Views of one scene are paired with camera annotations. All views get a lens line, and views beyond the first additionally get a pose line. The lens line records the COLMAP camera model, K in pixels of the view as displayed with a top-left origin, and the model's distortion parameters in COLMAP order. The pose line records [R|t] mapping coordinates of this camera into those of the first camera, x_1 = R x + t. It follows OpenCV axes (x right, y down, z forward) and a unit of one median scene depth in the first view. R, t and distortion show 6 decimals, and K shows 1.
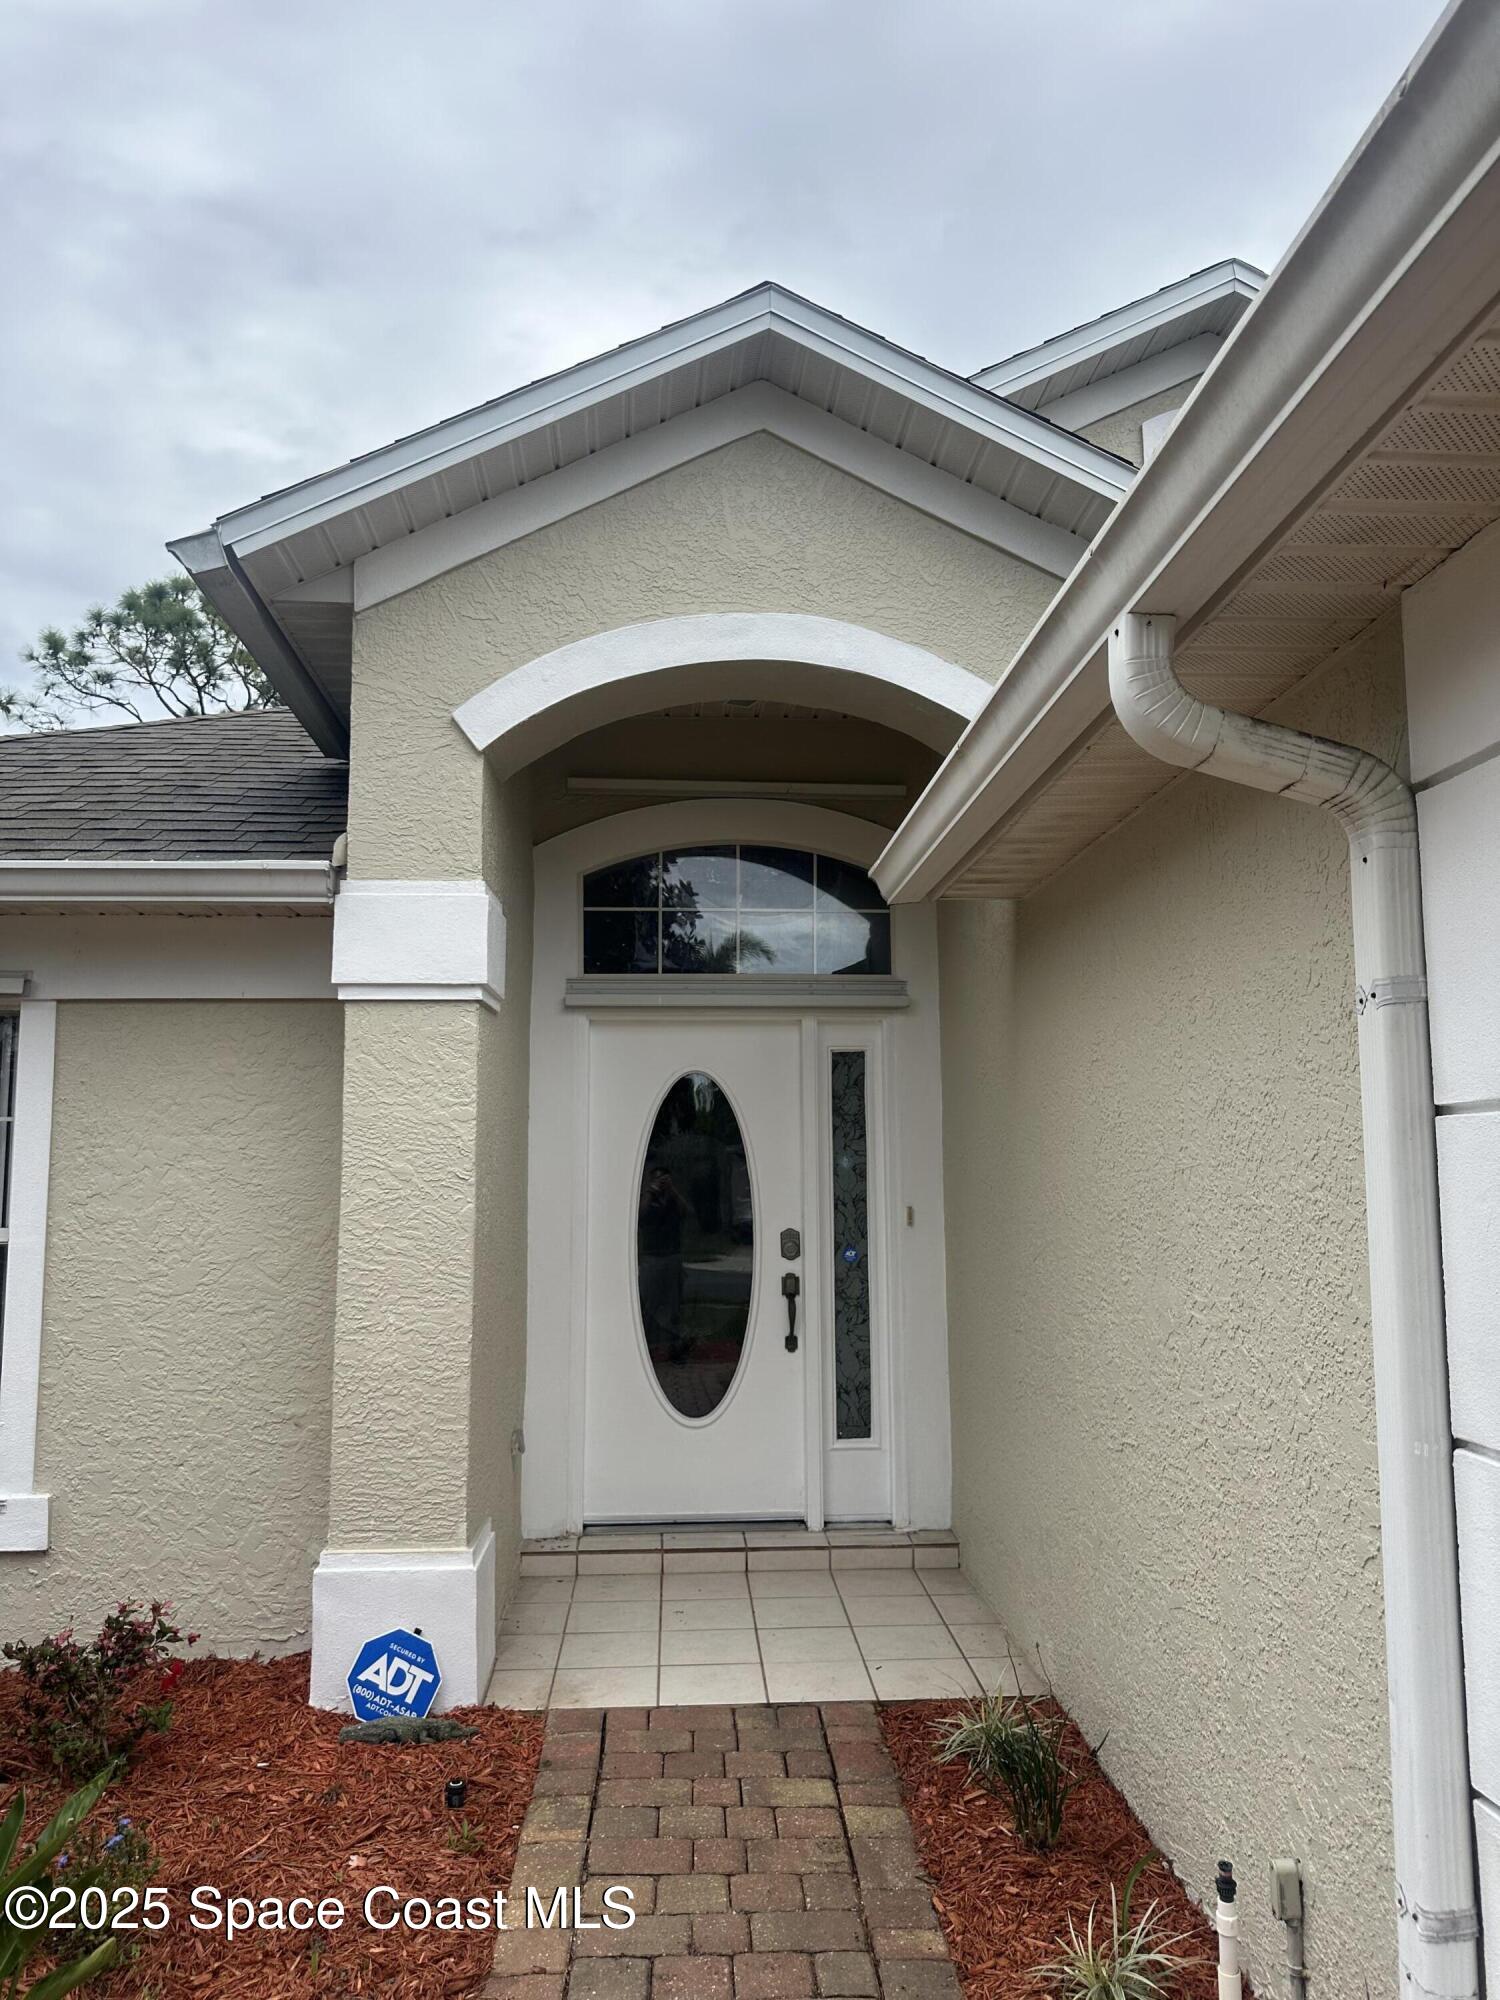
lens RADIAL K [[1368.2, 0, 750.0], [0, 1368.2, 1000.0], [0, 0, 1]] dist [0.108059, -0.133660]
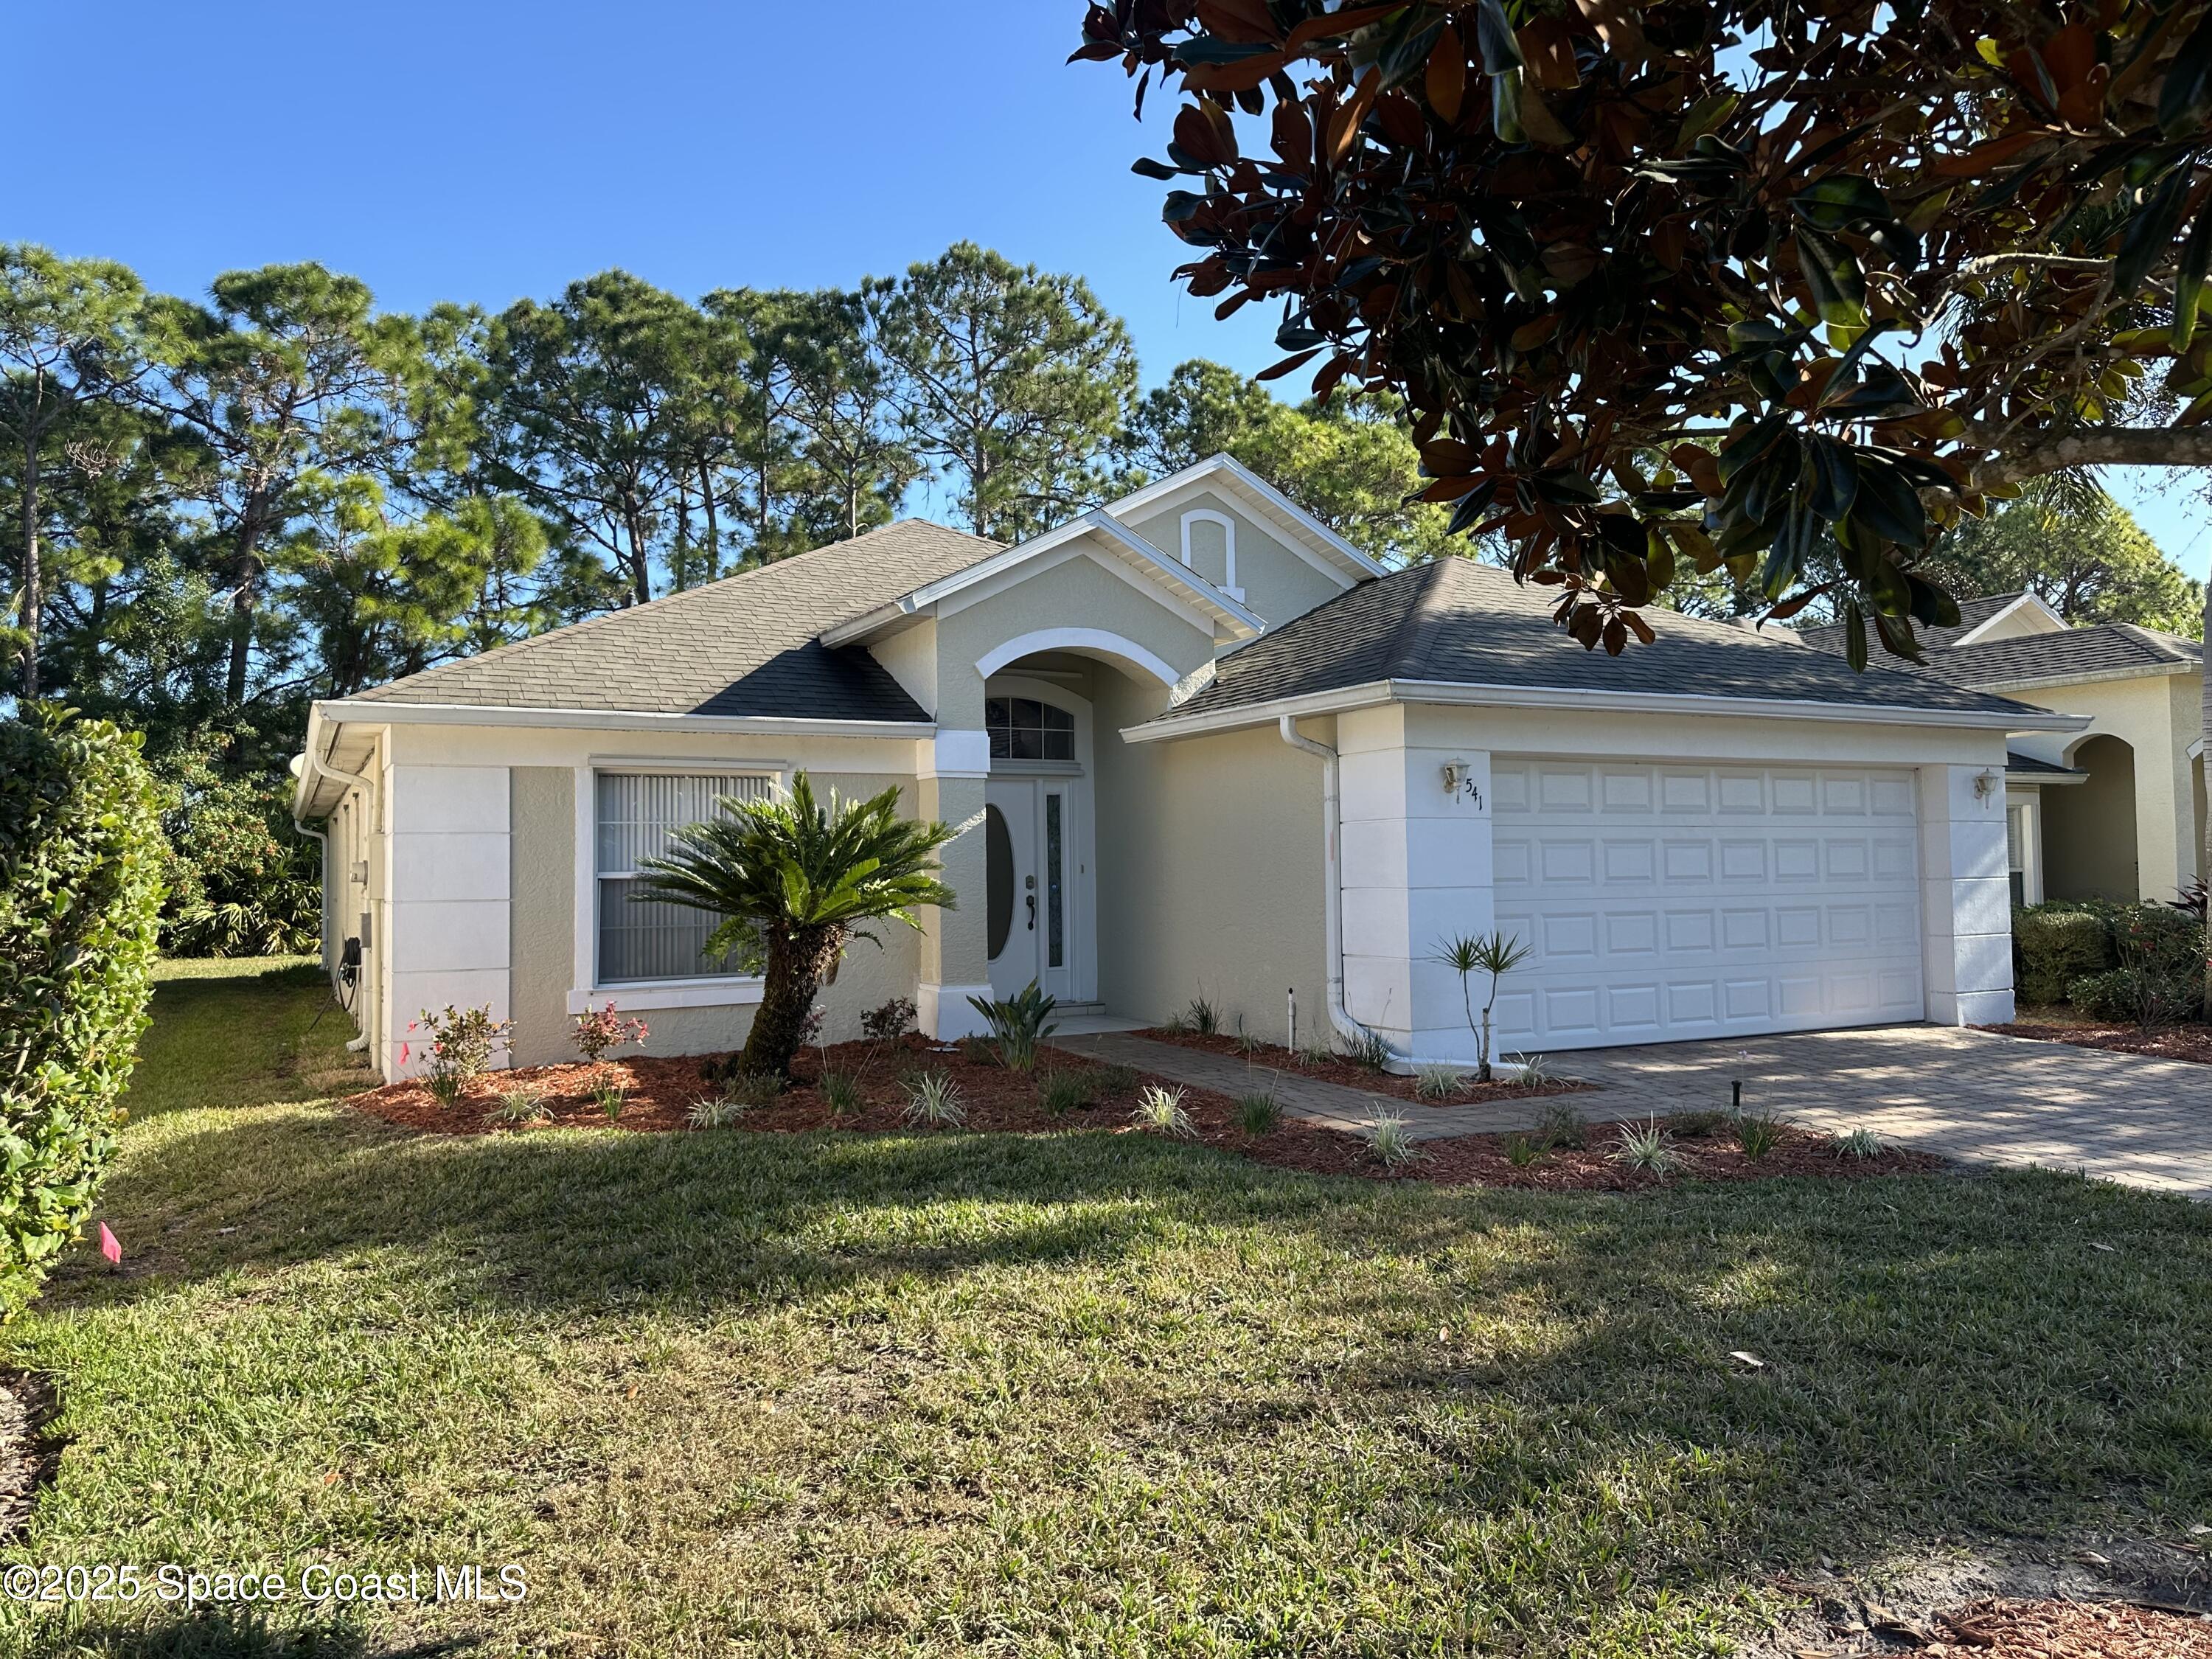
lens RADIAL K [[1513.2, 0, 1106.0], [0, 1513.2, 829.5], [0, 0, 1]] dist [0.108059, -0.133660]
pose [[0.921953, 0.010901, 0.387148, -0.812354], [-0.036349, 0.997627, 0.058472, -0.054876], [-0.385592, -0.067981, 0.920162, -1.298516]]
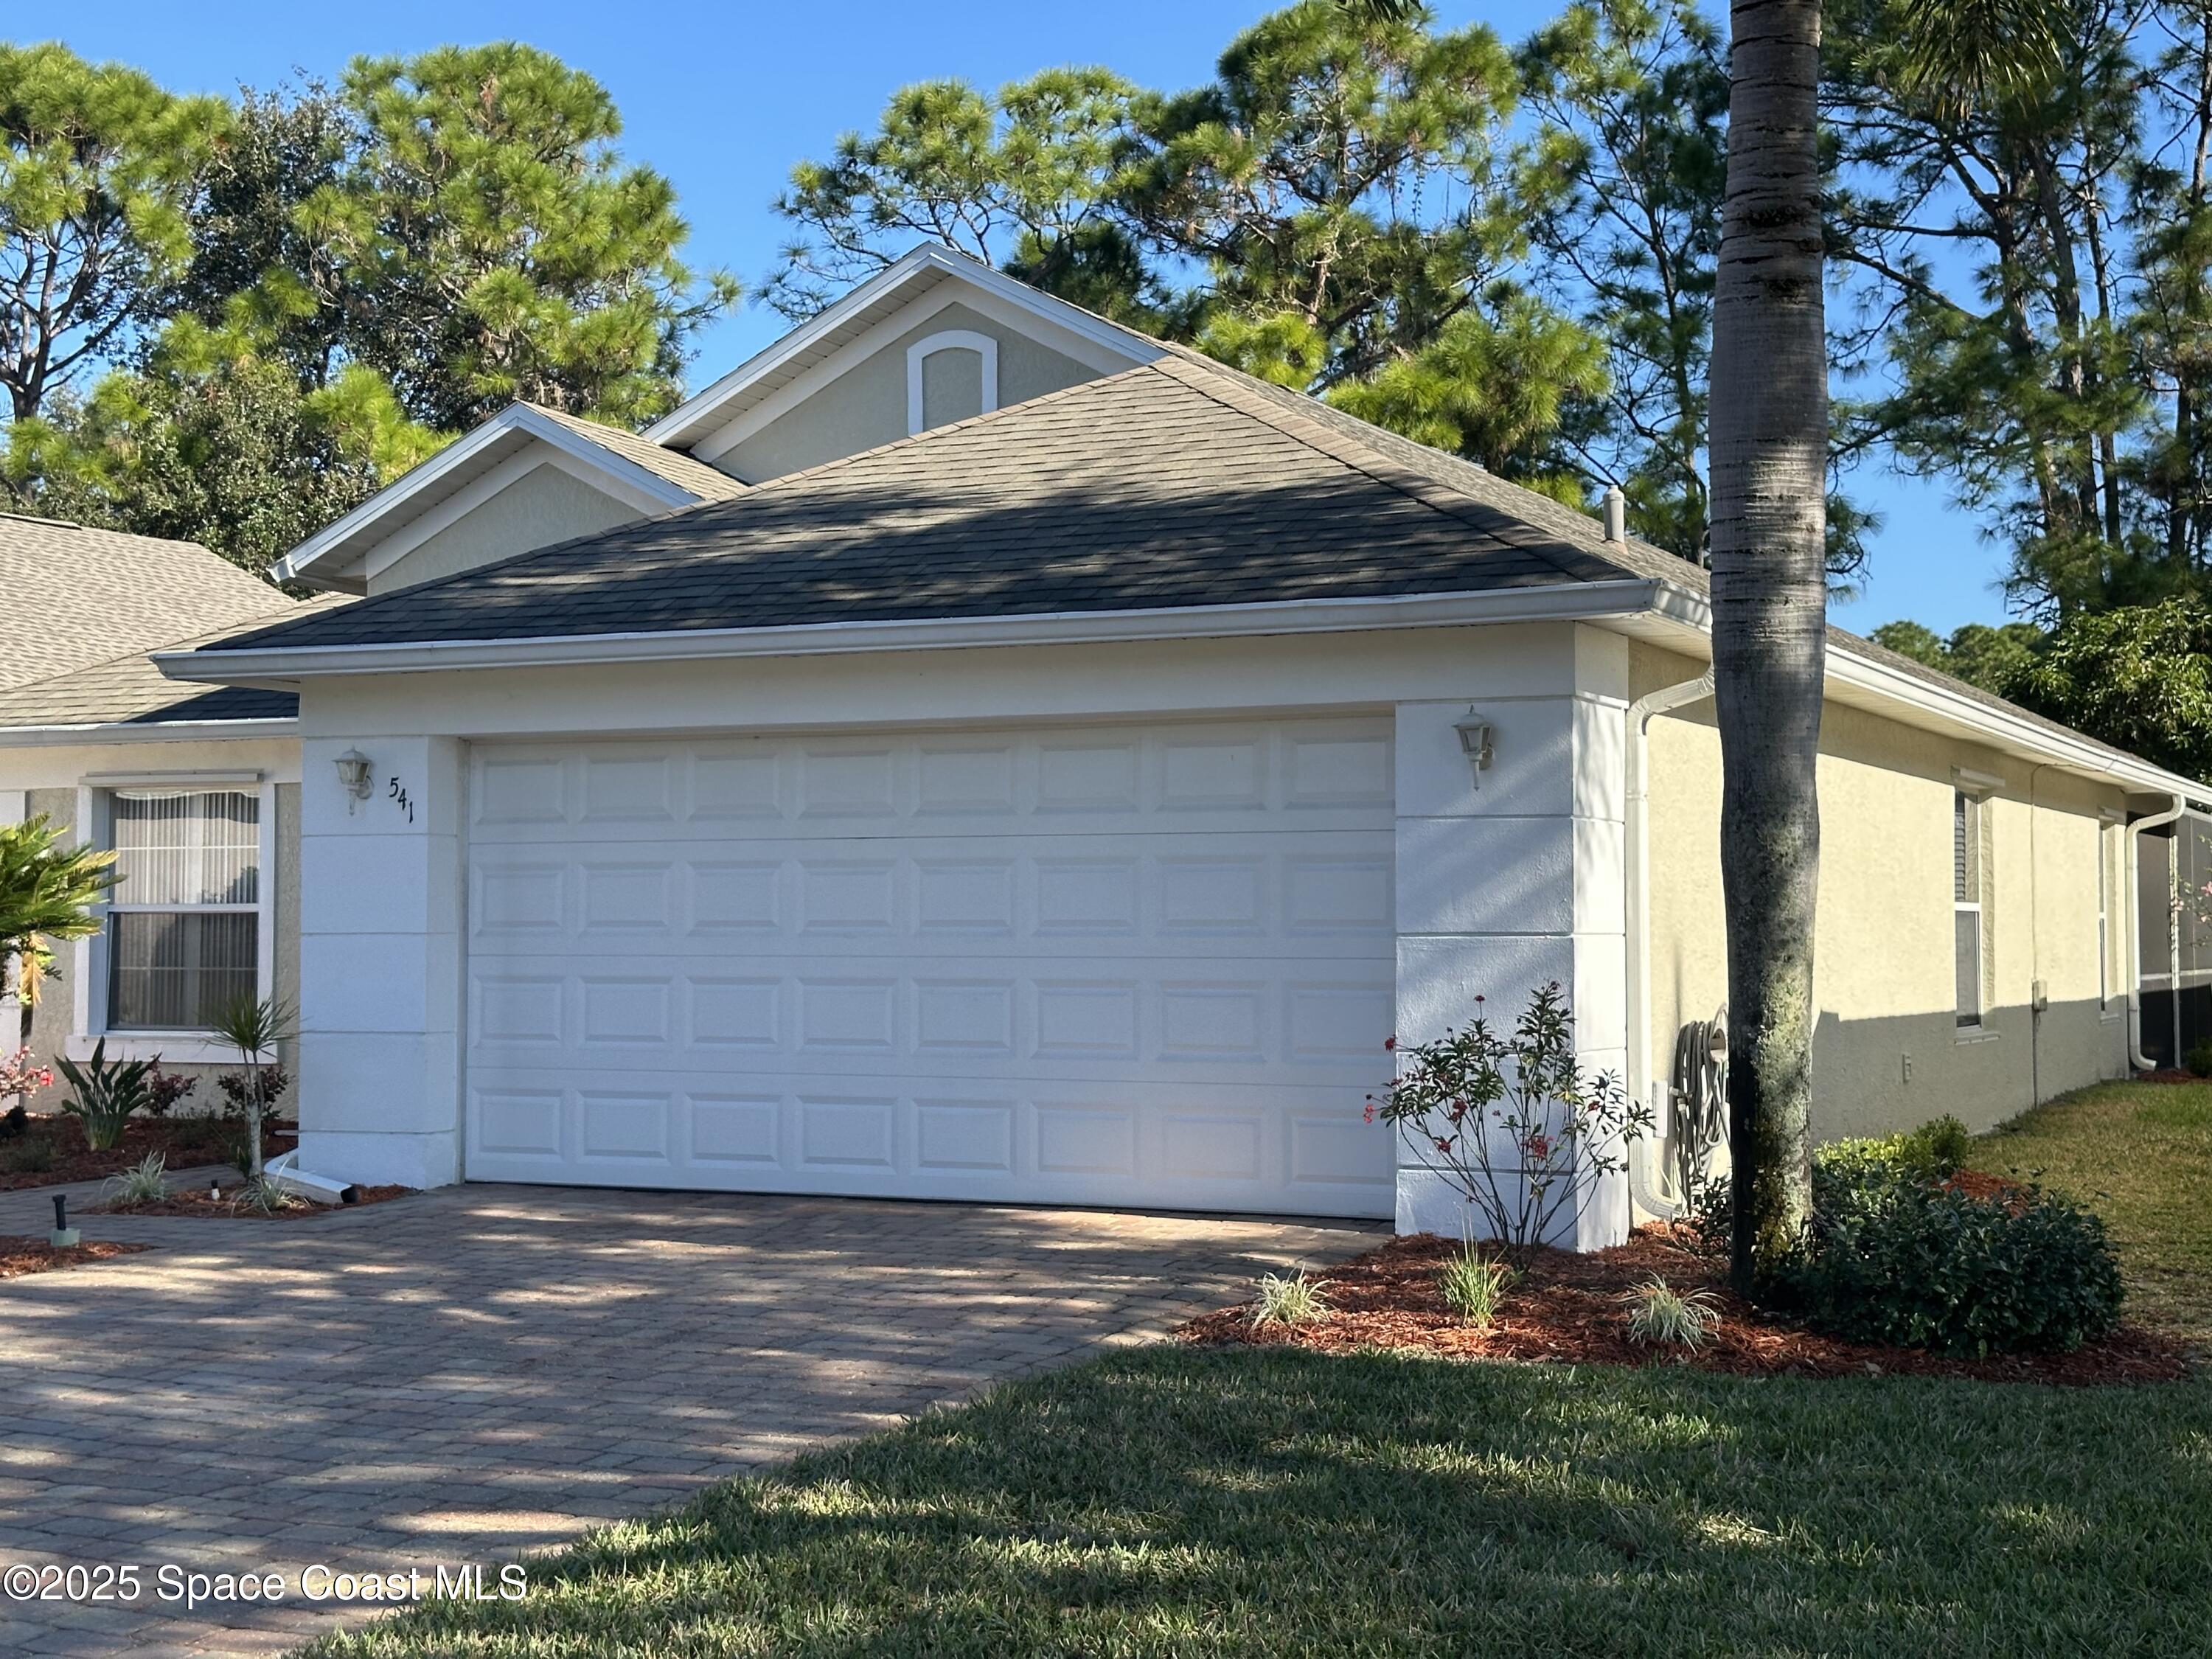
lens RADIAL K [[3005.6, 0, 1106.0], [0, 3005.6, 829.5], [0, 0, 1]] dist [0.046507, 0.031322]
pose [[0.879356, -0.005713, -0.476132, 2.008389], [0.038096, 0.997567, 0.058389, -0.105878], [0.474639, -0.069483, 0.877433, -1.709496]]
